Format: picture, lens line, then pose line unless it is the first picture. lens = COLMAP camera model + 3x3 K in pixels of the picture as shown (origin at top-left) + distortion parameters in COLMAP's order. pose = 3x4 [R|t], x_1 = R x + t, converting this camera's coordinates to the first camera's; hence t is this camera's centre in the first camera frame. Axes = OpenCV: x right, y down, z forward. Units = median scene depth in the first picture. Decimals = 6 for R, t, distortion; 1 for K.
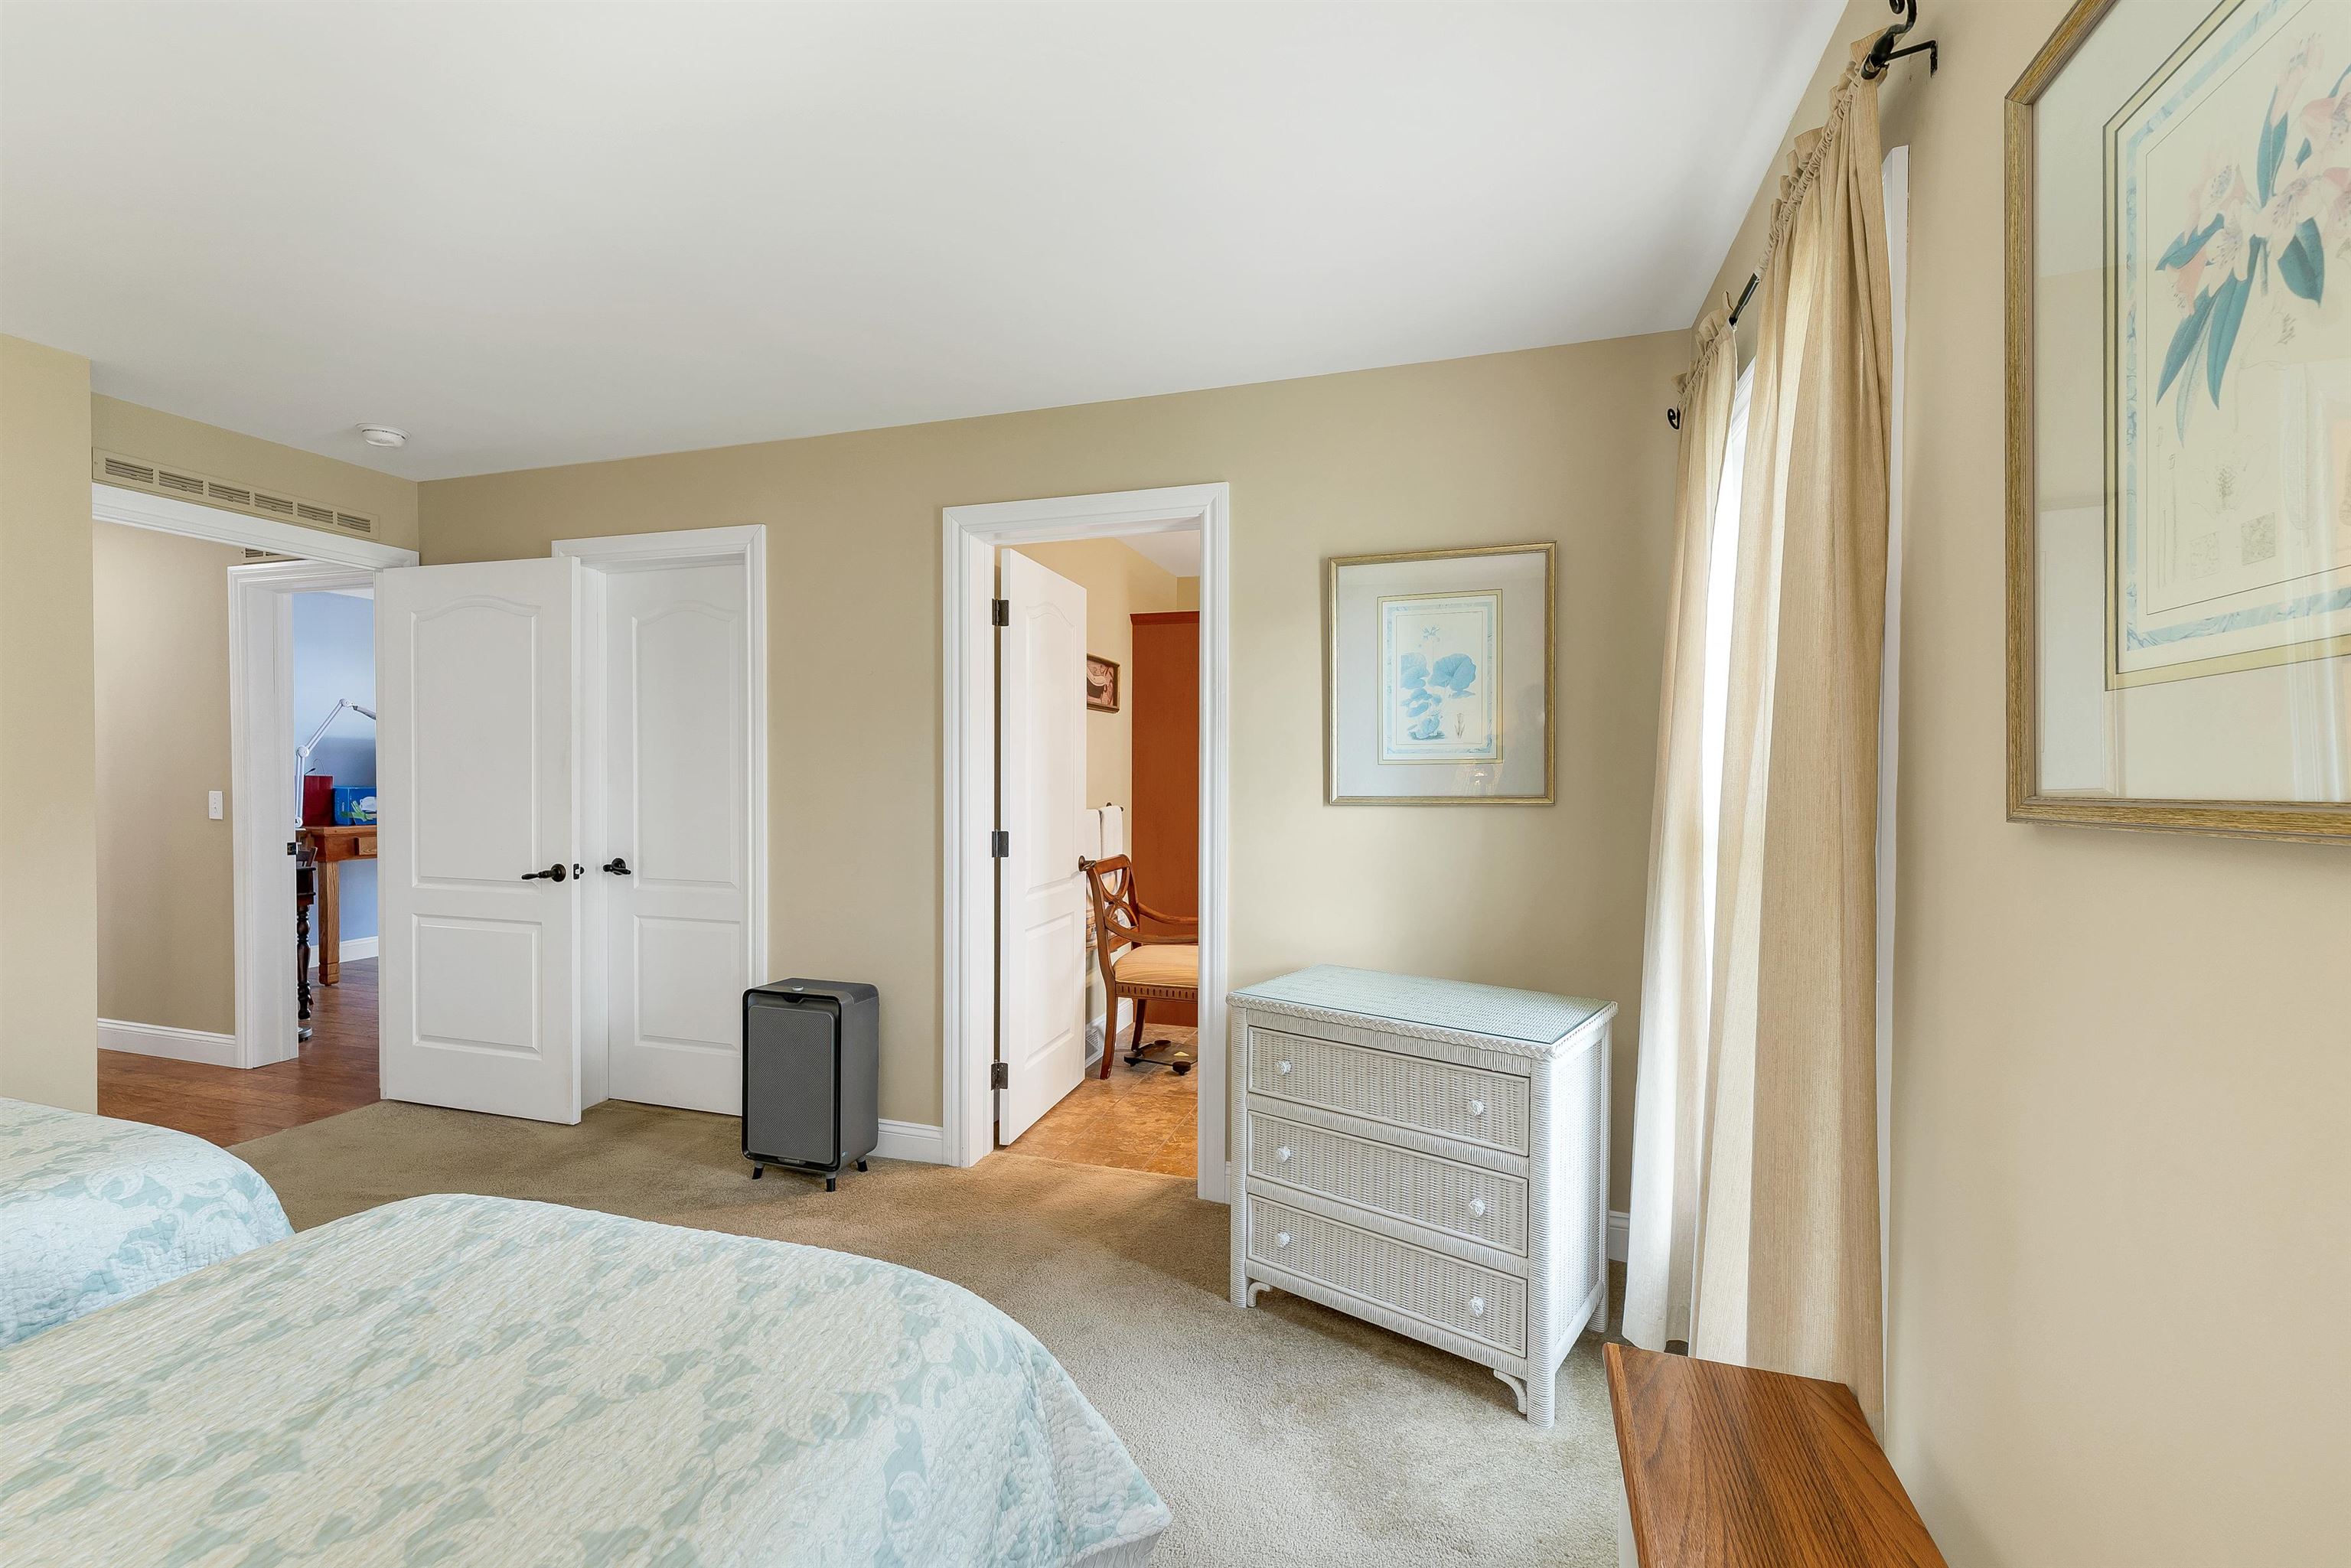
lens RADIAL K [[973.2, 0, 1163.2], [0, 973.2, 781.9], [0, 0, 1]] dist [0.001015, 0.000226]
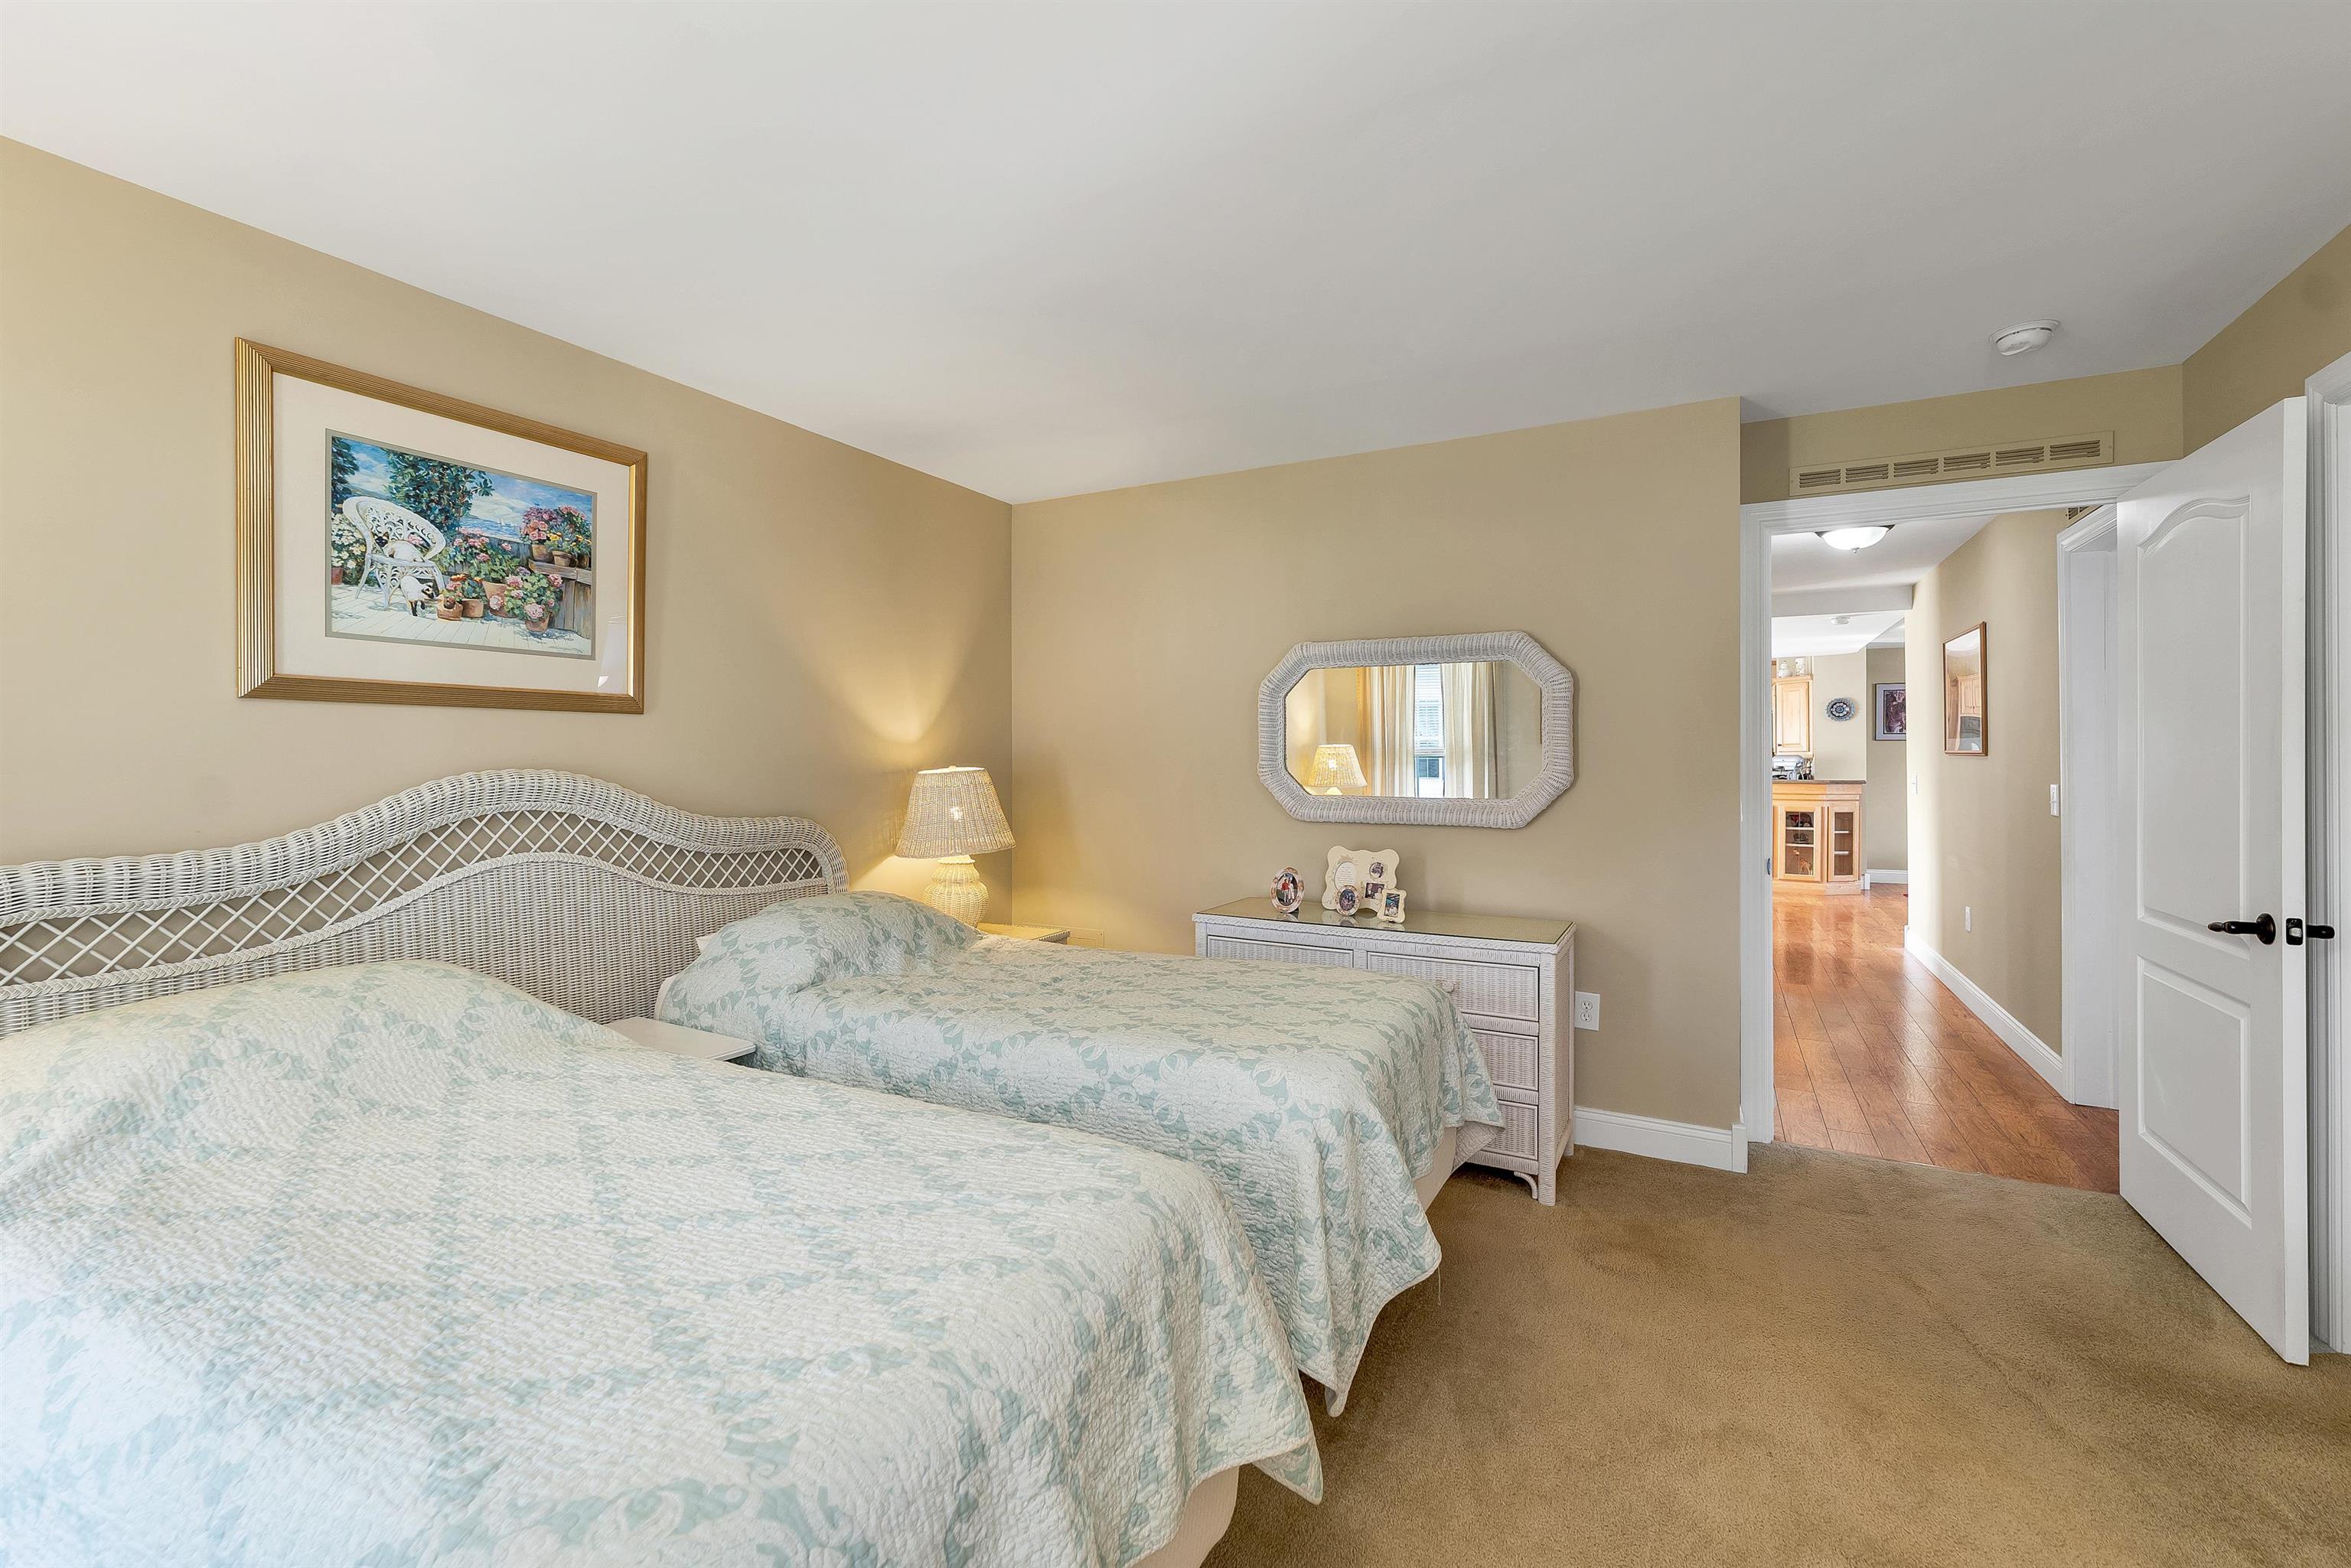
lens RADIAL K [[1006.3, 0, 1173.3], [0, 1006.3, 753.0], [0, 0, 1]] dist [0.000884, 0.000071]
pose [[-0.179104, -0.009013, -0.983789, 0.126753], [-0.009834, 0.999924, -0.007370, -0.005061], [0.983781, 0.008354, -0.179179, 0.475925]]
